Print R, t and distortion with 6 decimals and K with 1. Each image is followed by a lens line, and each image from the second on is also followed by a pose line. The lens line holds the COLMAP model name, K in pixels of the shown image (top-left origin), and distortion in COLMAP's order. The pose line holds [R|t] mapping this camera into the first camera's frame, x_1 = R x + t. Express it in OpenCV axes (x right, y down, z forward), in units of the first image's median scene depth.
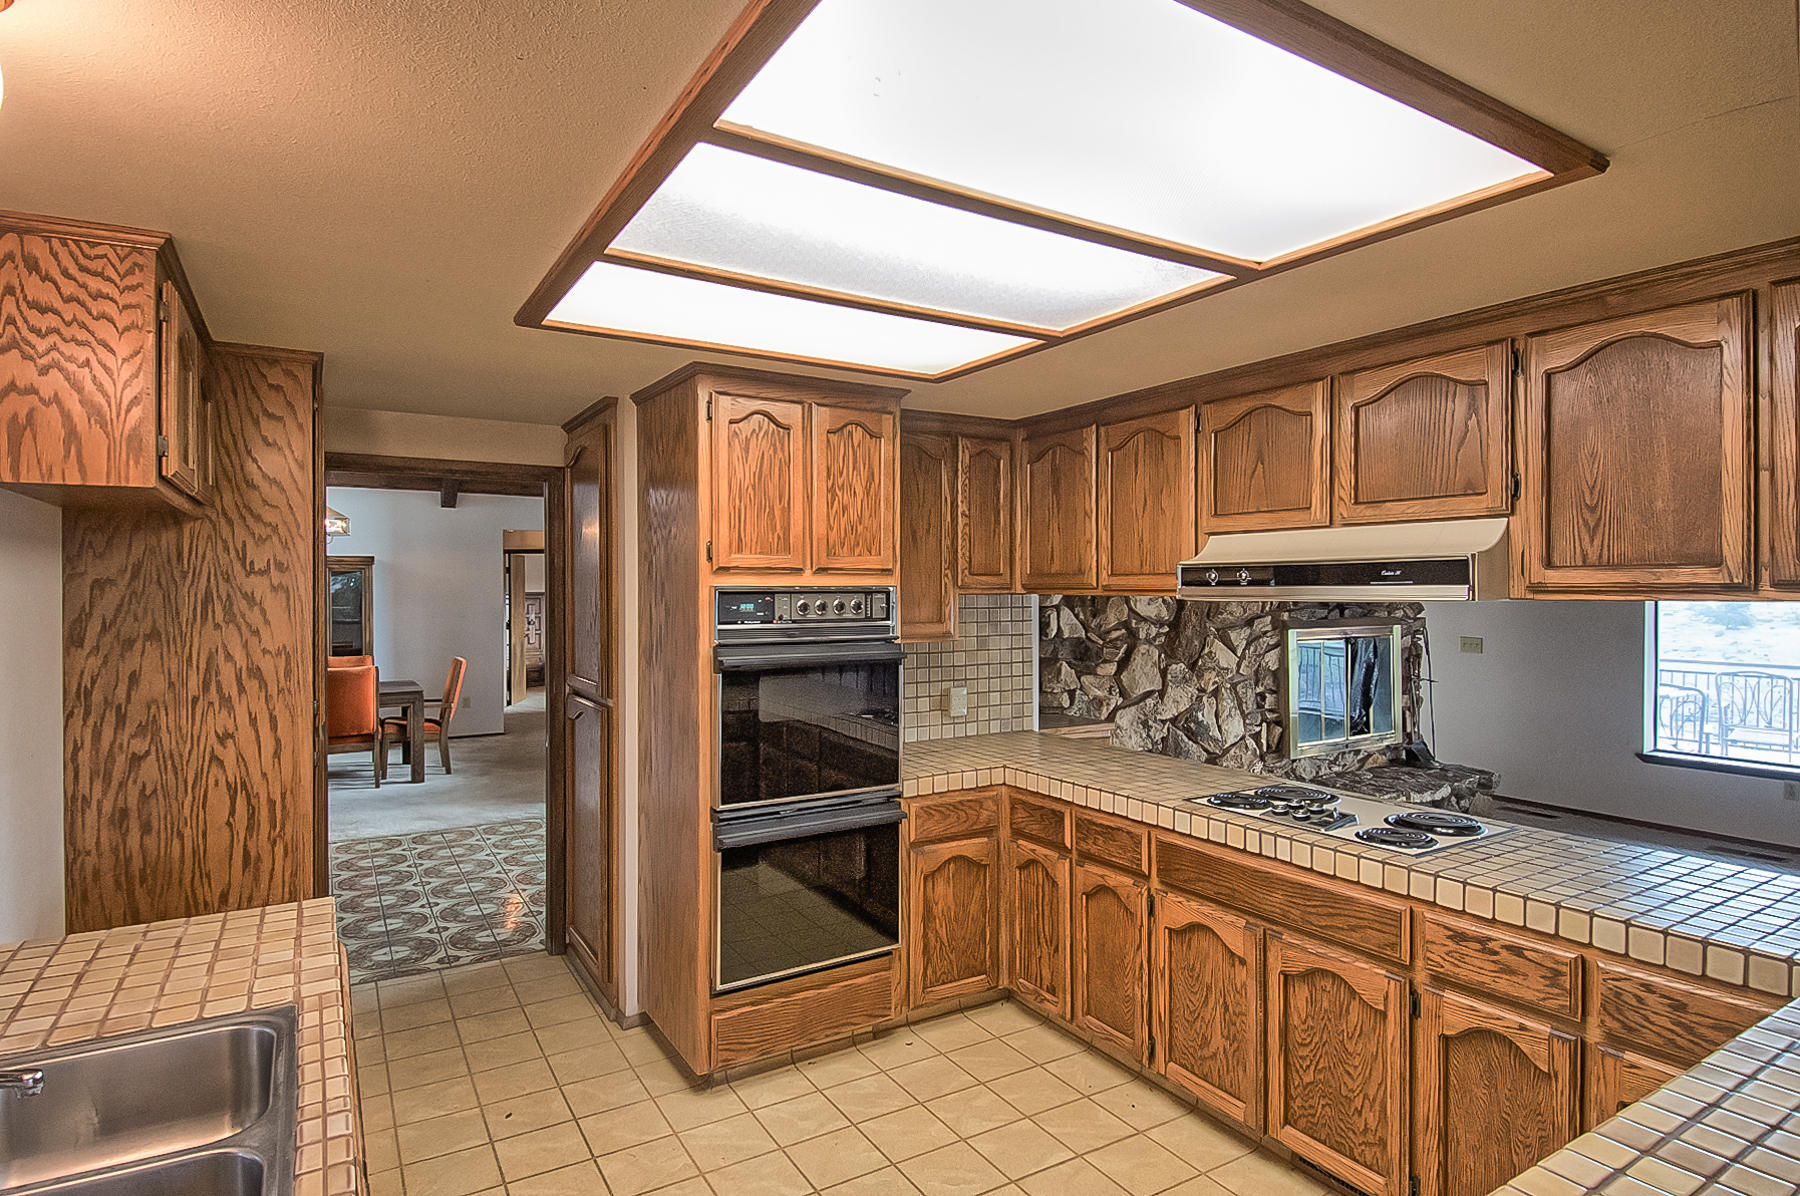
lens RADIAL K [[942.5, 0, 900.0], [0, 942.5, 598.0], [0, 0, 1]] dist [0.000059, -0.000110]
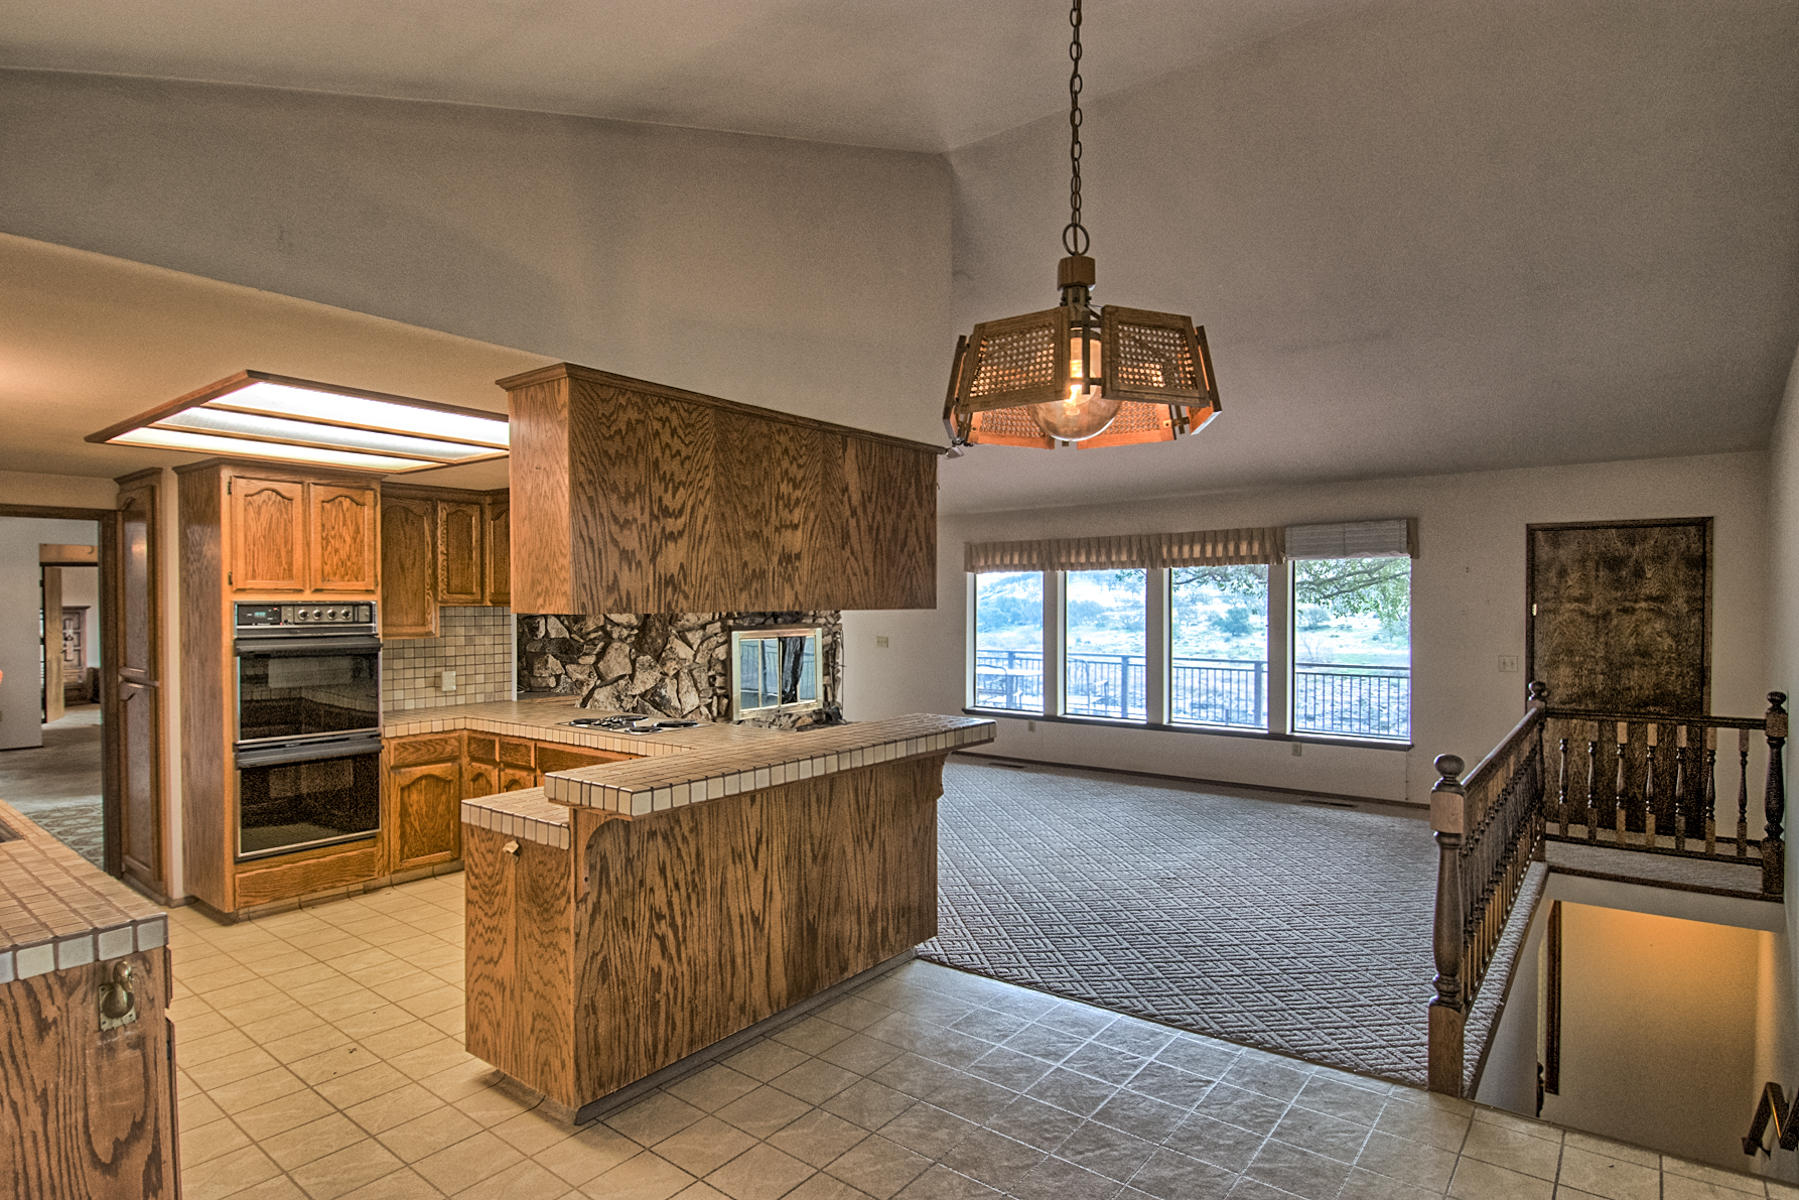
lens RADIAL K [[934.8, 0, 934.6], [0, 934.8, 618.4], [0, 0, 1]] dist [0.003363, -0.028830]
pose [[0.924245, -0.004252, 0.381776, 0.201353], [0.001929, 0.999977, 0.006466, 0.006208], [-0.381795, -0.005240, 0.924232, -0.601313]]
